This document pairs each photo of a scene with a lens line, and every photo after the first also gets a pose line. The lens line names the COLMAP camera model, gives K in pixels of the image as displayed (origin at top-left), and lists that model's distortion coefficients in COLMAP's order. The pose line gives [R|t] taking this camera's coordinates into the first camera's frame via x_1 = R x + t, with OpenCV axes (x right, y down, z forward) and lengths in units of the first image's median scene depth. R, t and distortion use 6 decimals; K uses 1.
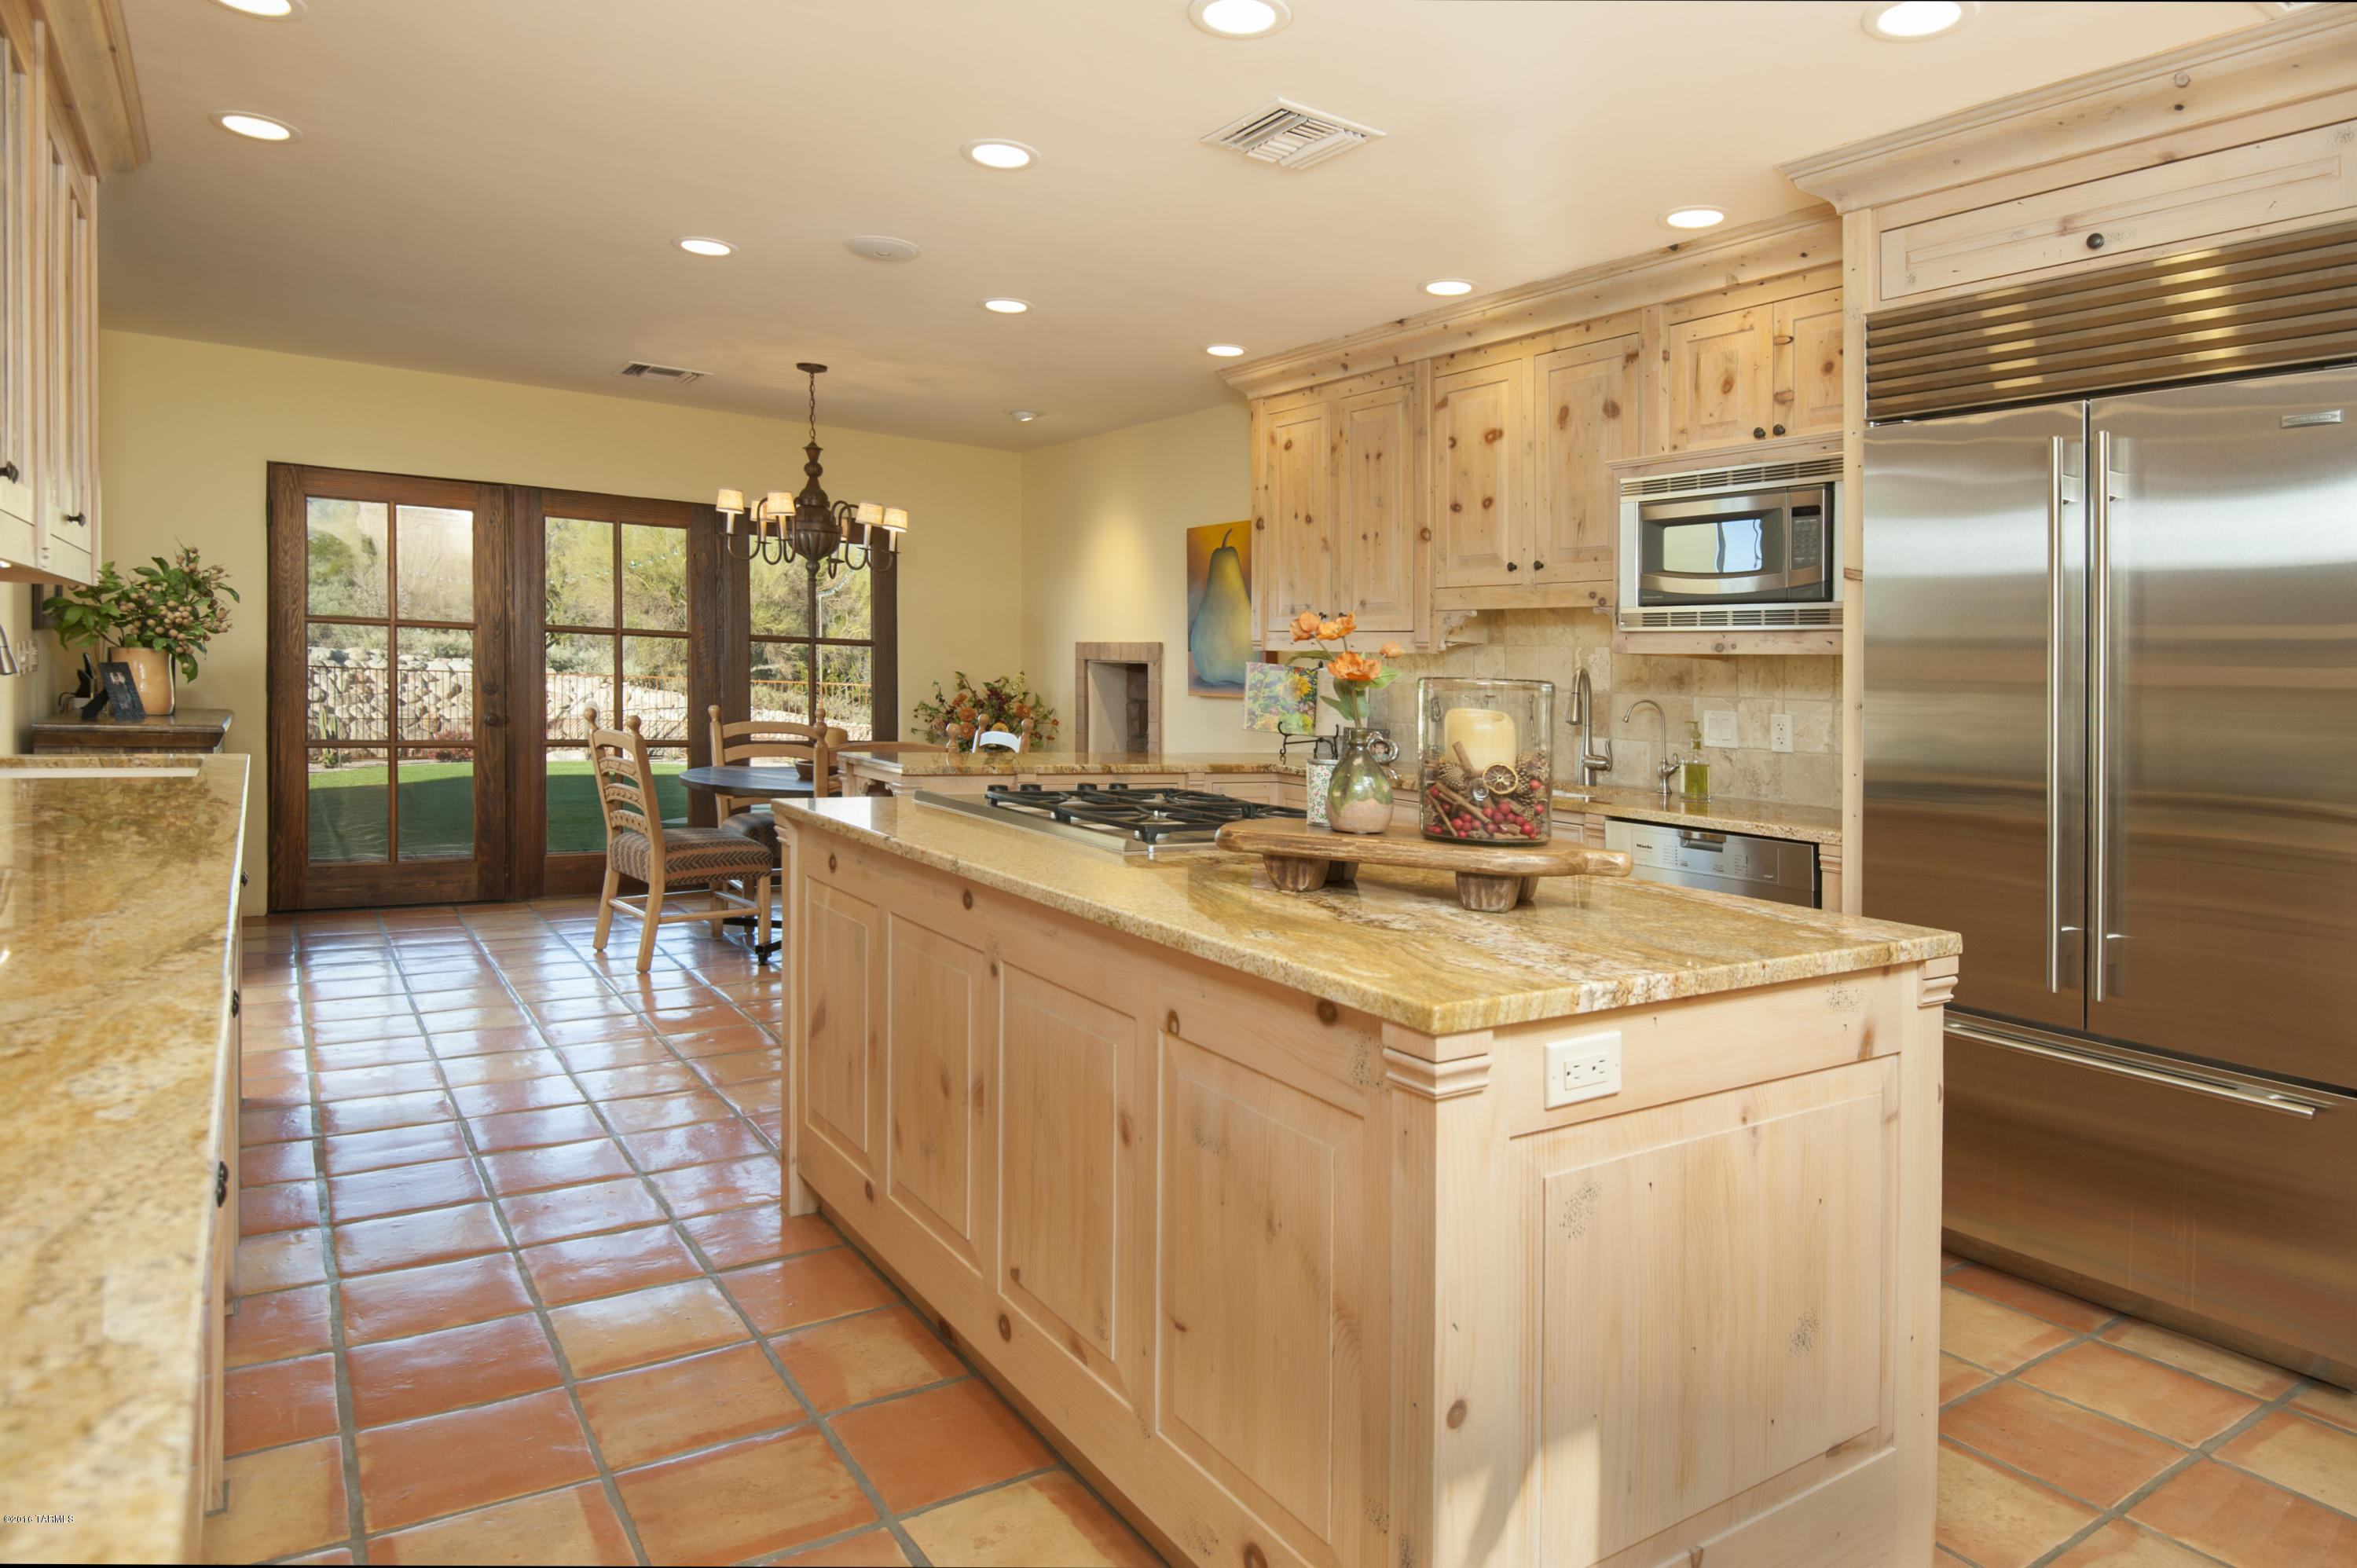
lens RADIAL K [[1357.8, 0, 1181.2], [0, 1357.8, 847.3], [0, 0, 1]] dist [0.001359, 0.000304]
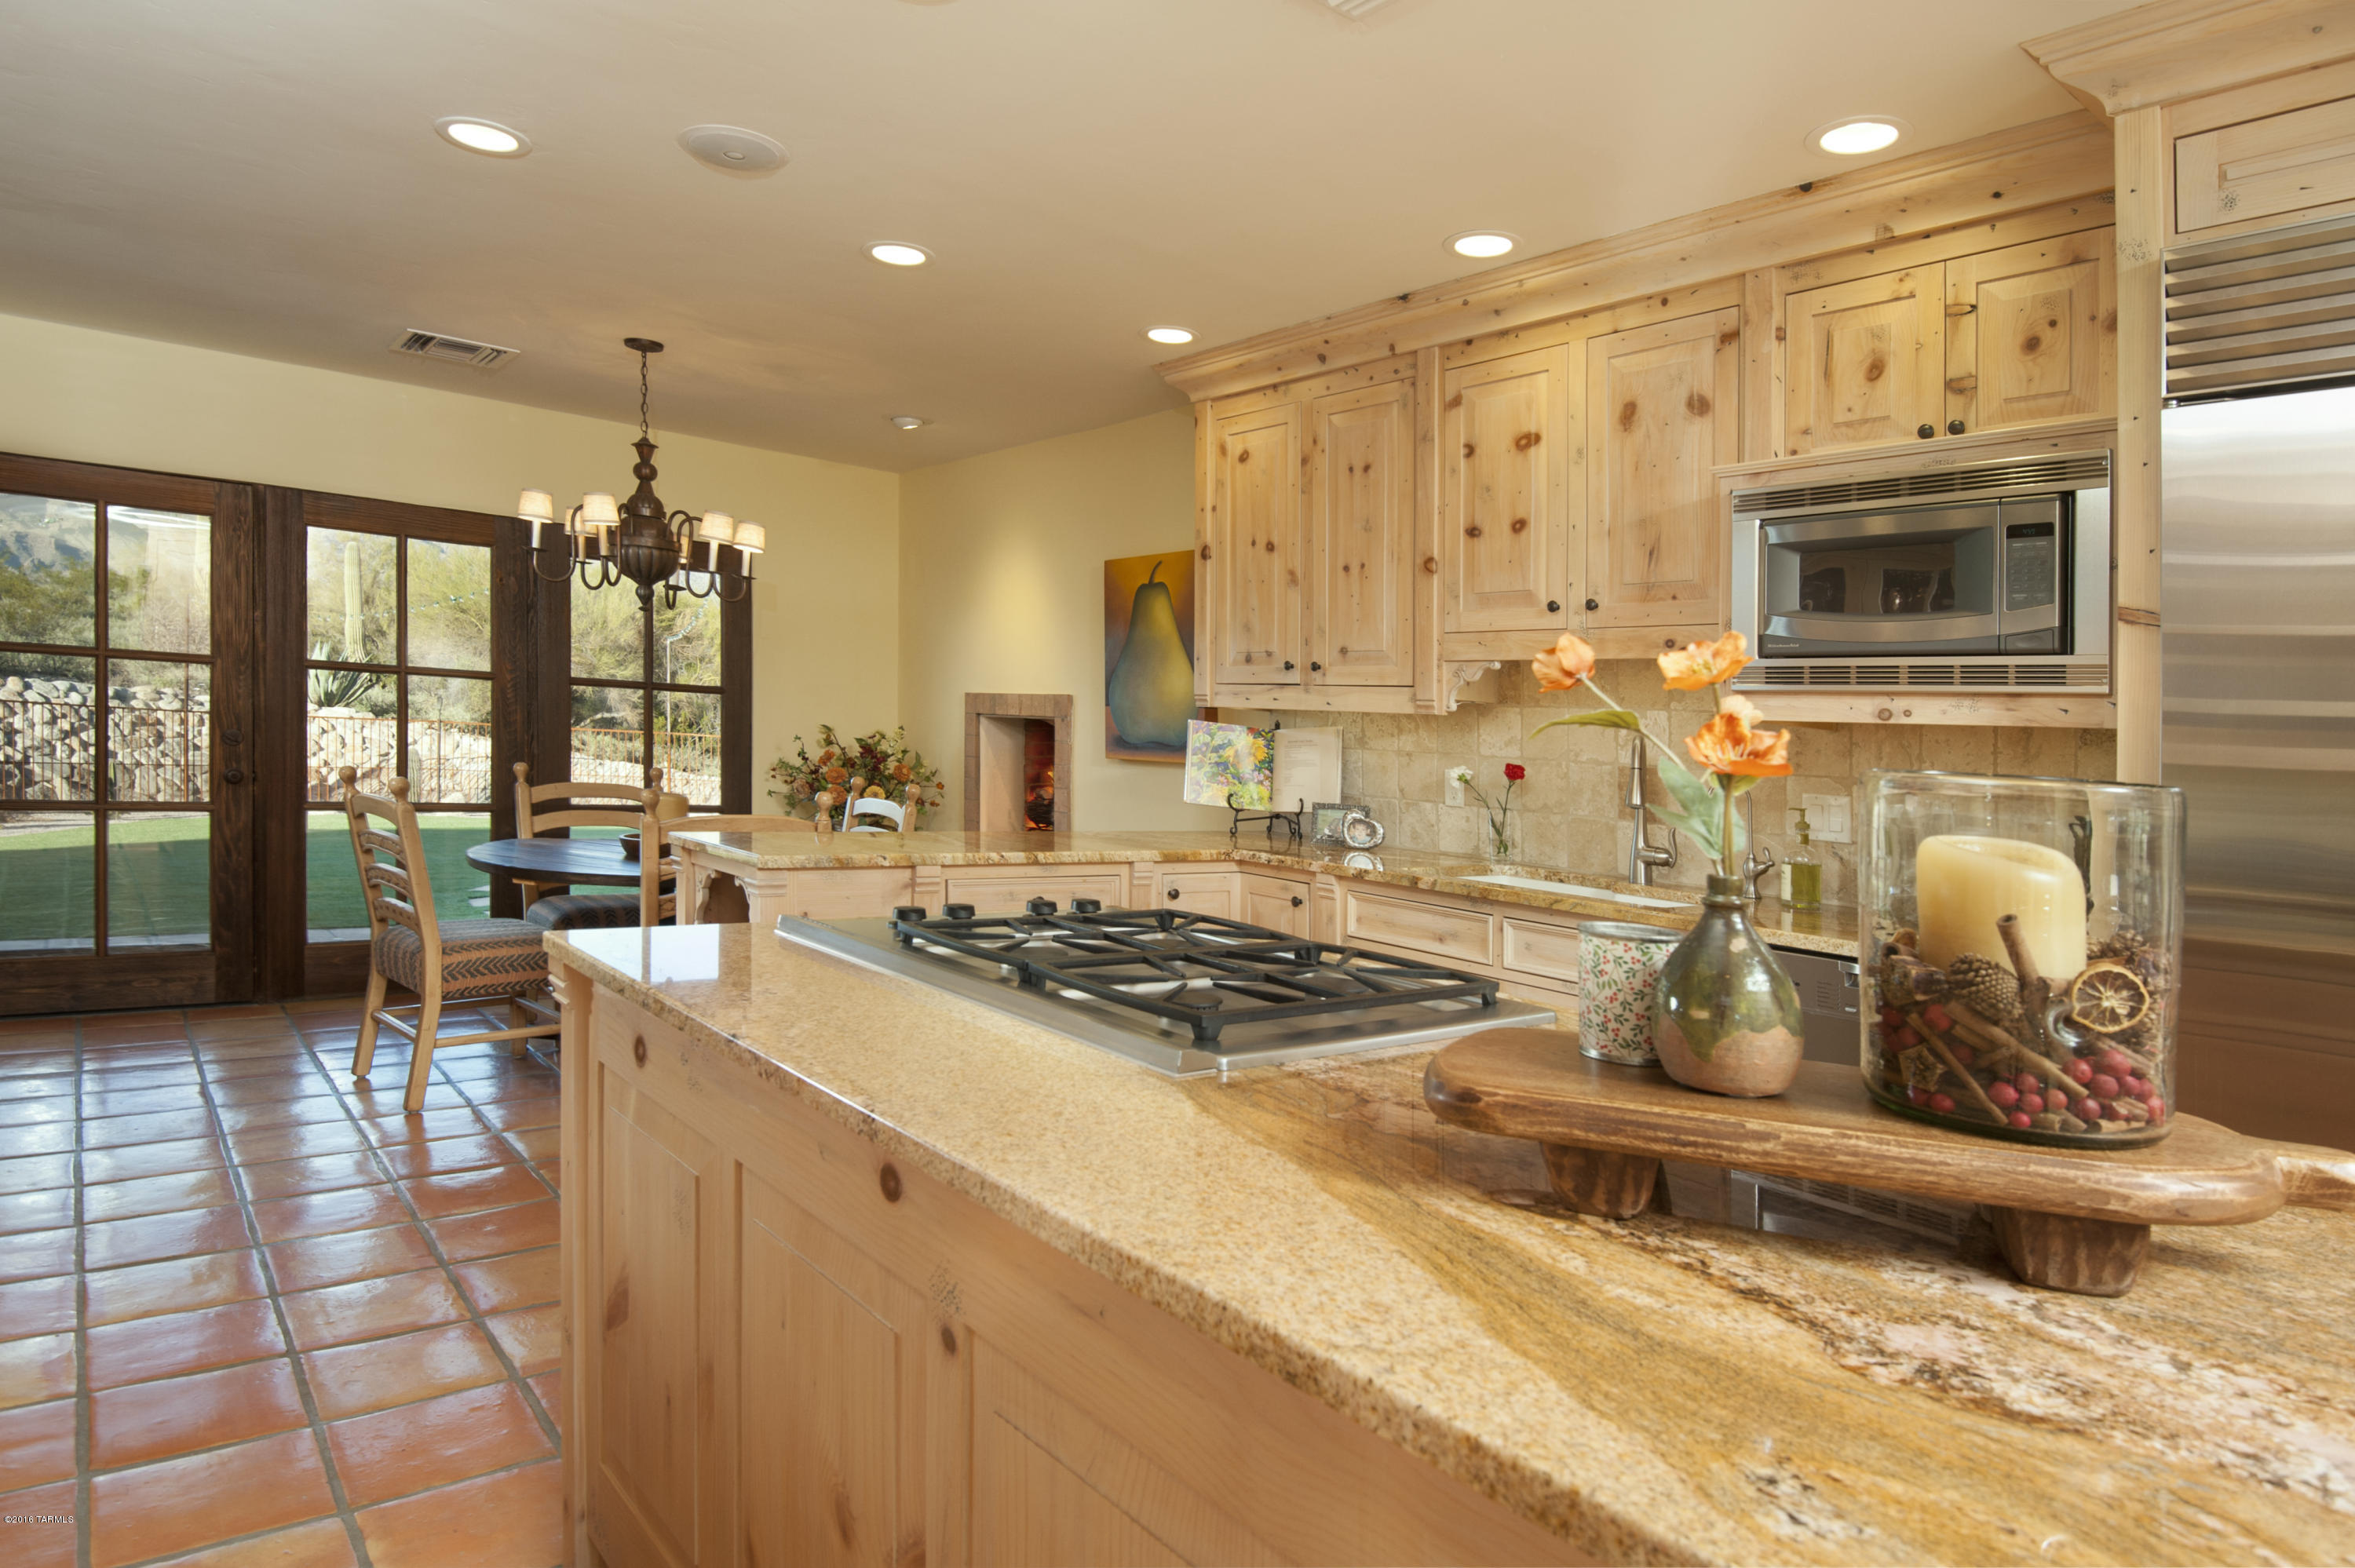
lens RADIAL K [[1312.4, 0, 1177.0], [0, 1312.4, 894.3], [0, 0, 1]] dist [-0.006049, -0.003274]
pose [[0.994197, 0.001983, 0.107554, -0.044611], [-0.001859, 0.999997, -0.001249, -0.030456], [-0.107556, 0.001041, 0.994198, 0.213329]]
